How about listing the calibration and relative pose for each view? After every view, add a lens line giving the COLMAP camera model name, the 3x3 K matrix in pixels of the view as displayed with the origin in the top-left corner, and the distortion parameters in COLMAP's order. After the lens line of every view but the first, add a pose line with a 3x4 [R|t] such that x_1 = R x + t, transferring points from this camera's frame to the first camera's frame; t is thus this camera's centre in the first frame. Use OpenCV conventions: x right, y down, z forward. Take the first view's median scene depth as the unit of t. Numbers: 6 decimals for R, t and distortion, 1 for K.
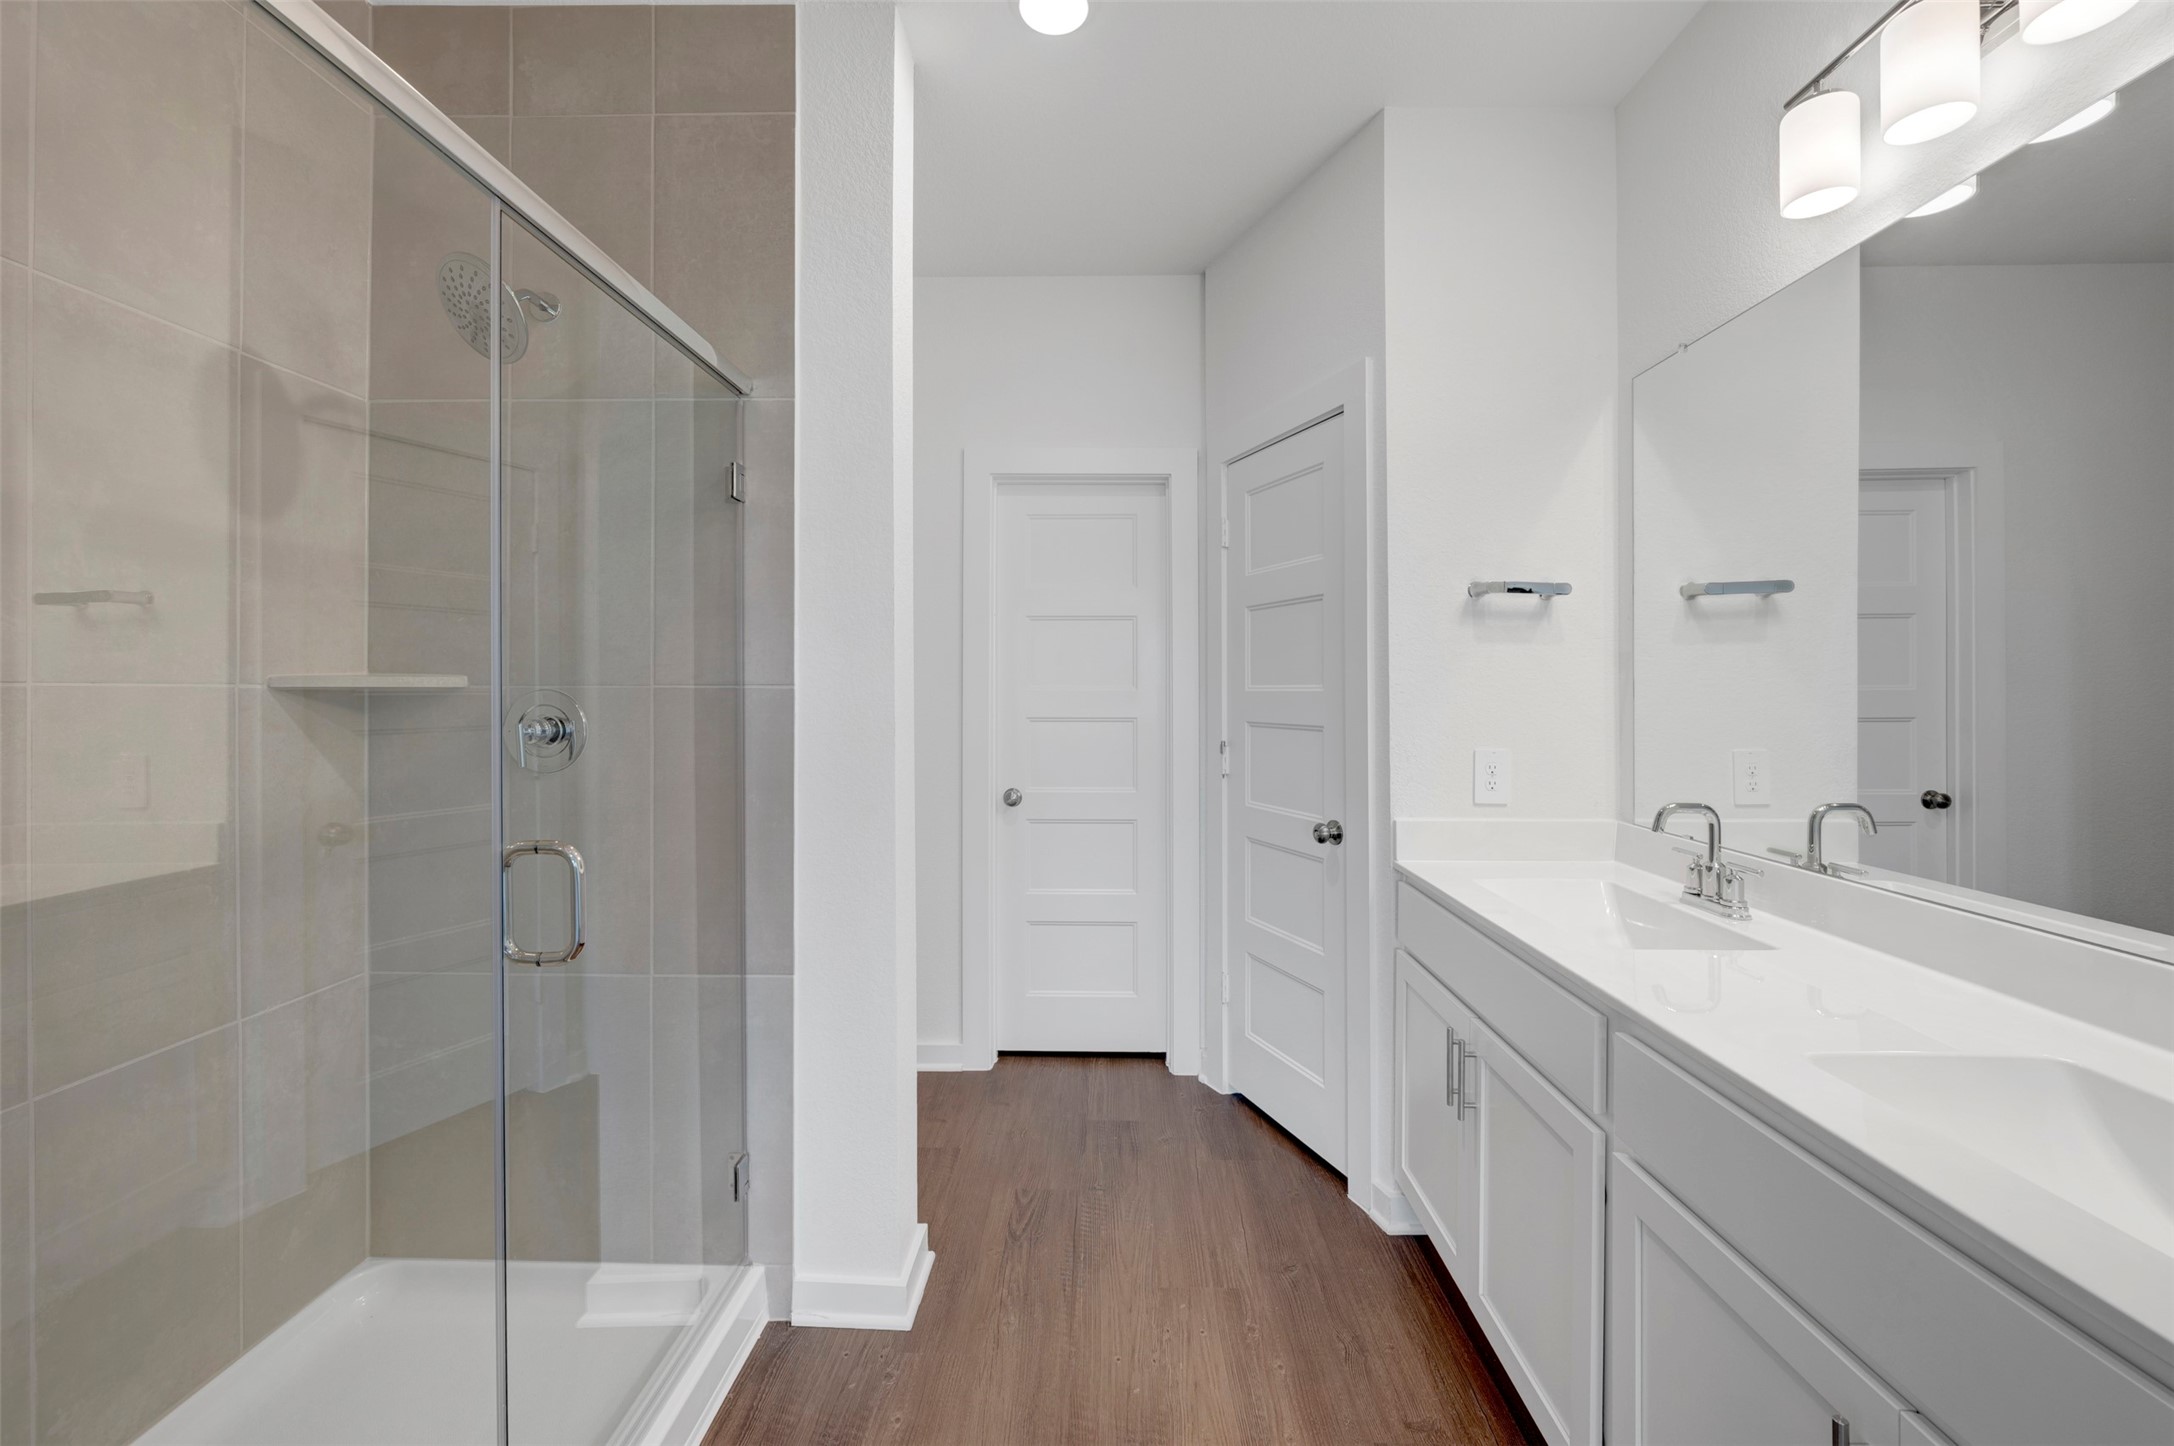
lens RADIAL K [[878.5, 0, 1079.4], [0, 878.5, 699.2], [0, 0, 1]] dist [0.001985, -0.000064]
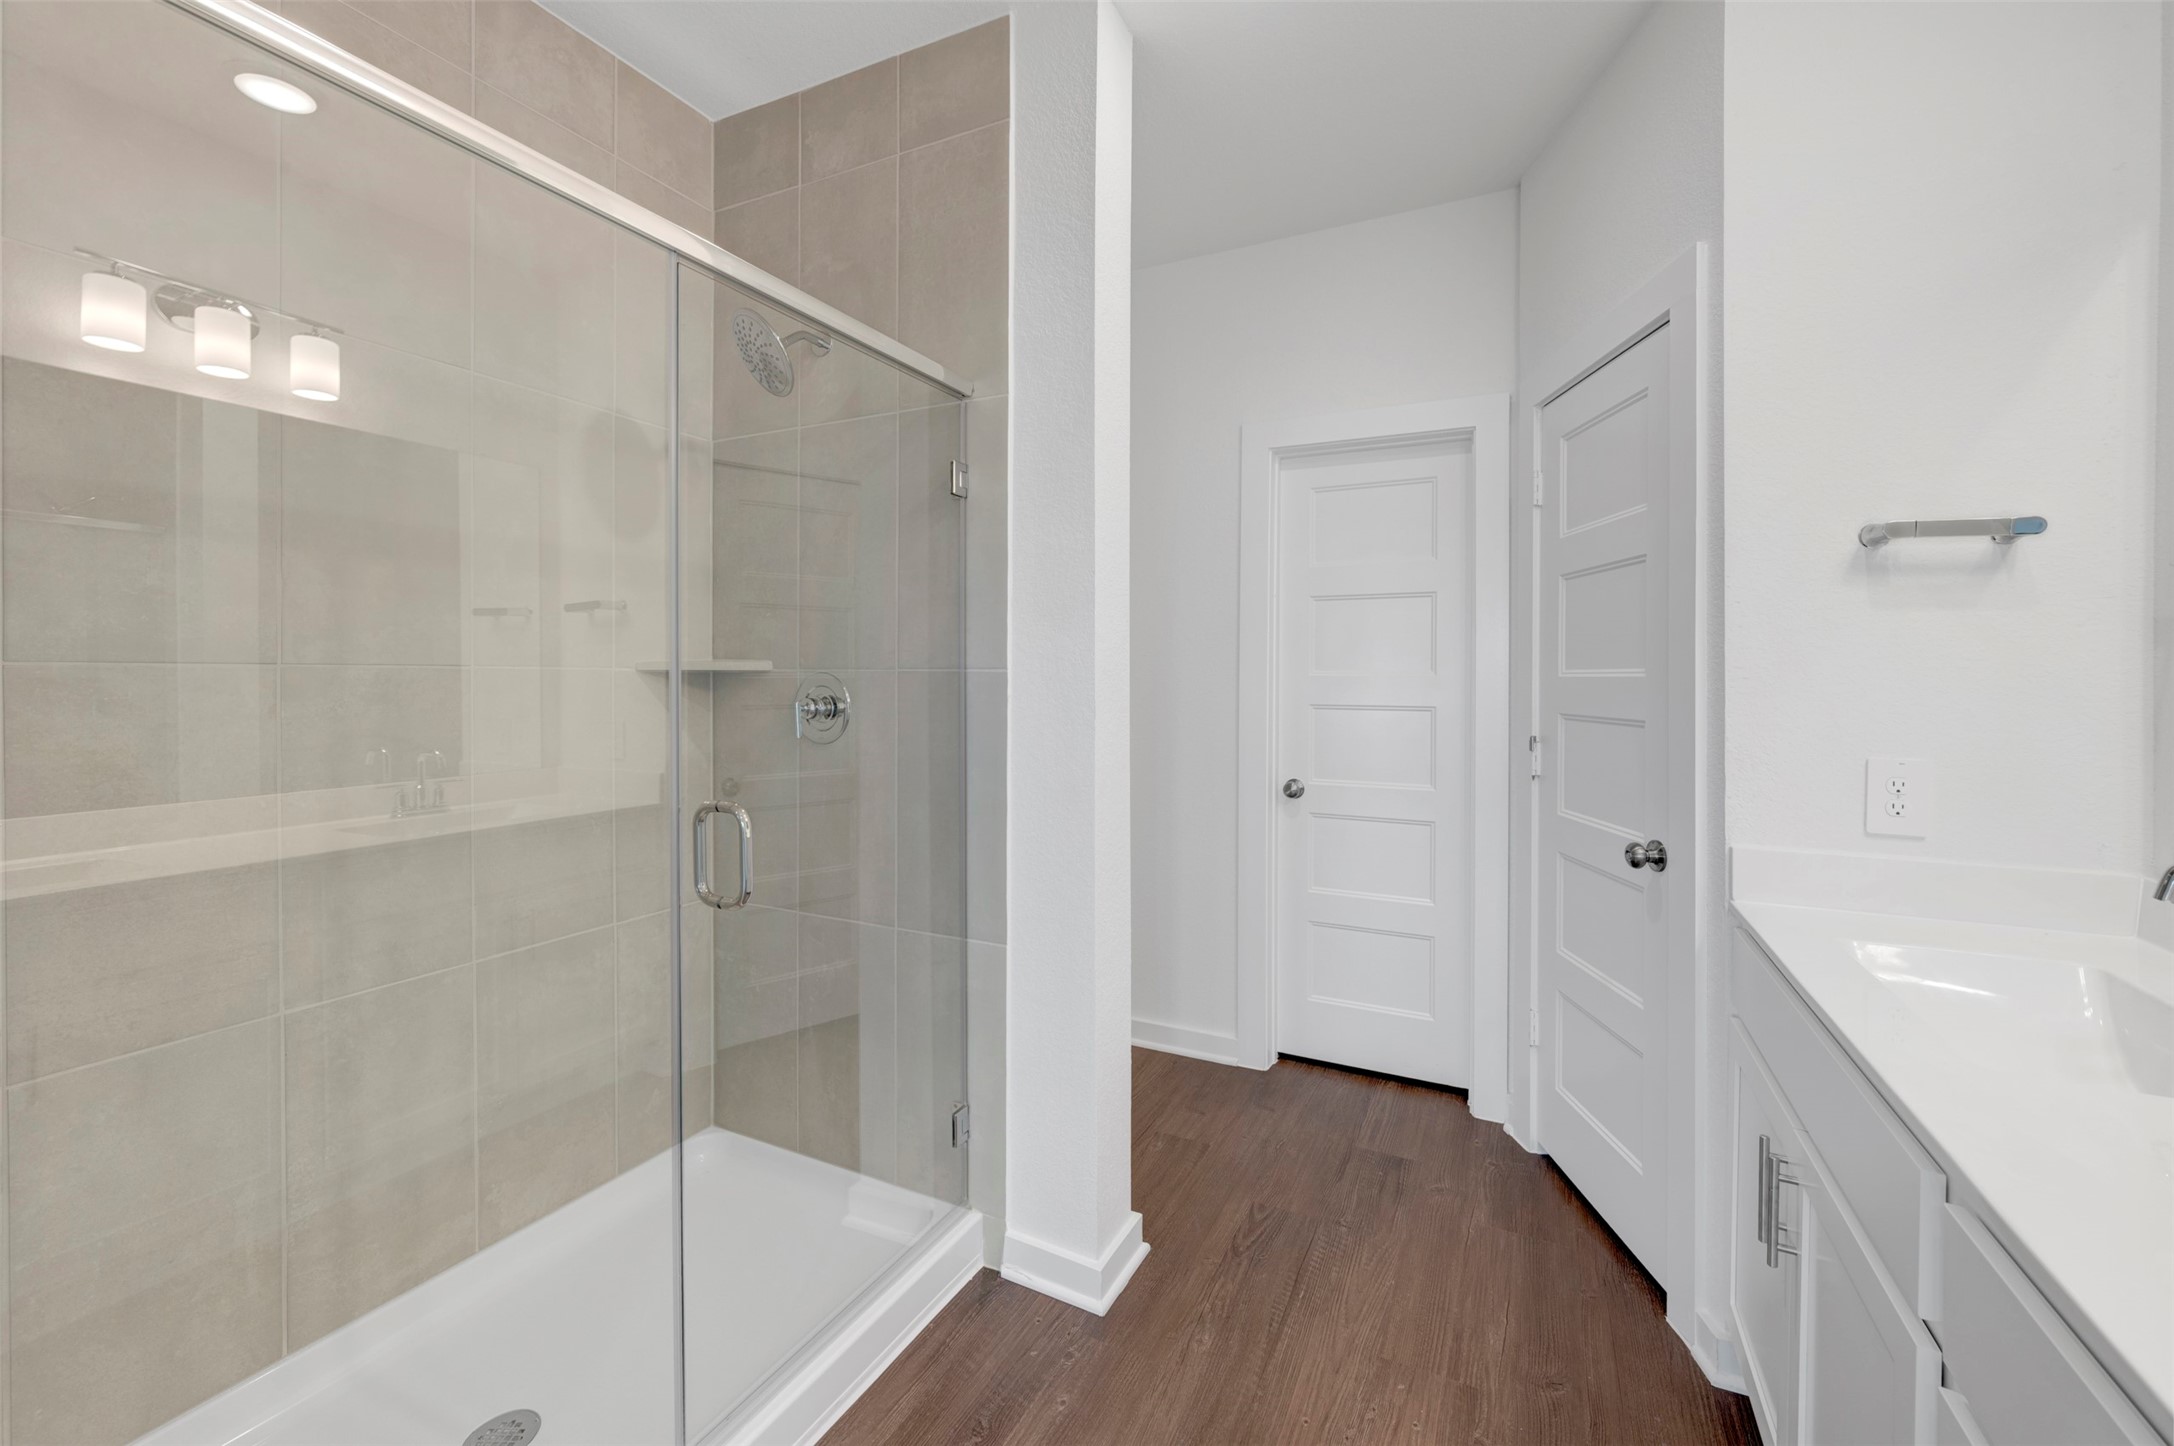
lens RADIAL K [[867.0, 0, 1087.9], [0, 867.0, 690.0], [0, 0, 1]] dist [0.001712, -0.000379]
pose [[0.908852, 0.009739, -0.417006, 0.177762], [-0.007449, 0.999947, 0.007118, 0.001268], [0.417053, -0.003363, 0.908876, 0.093414]]
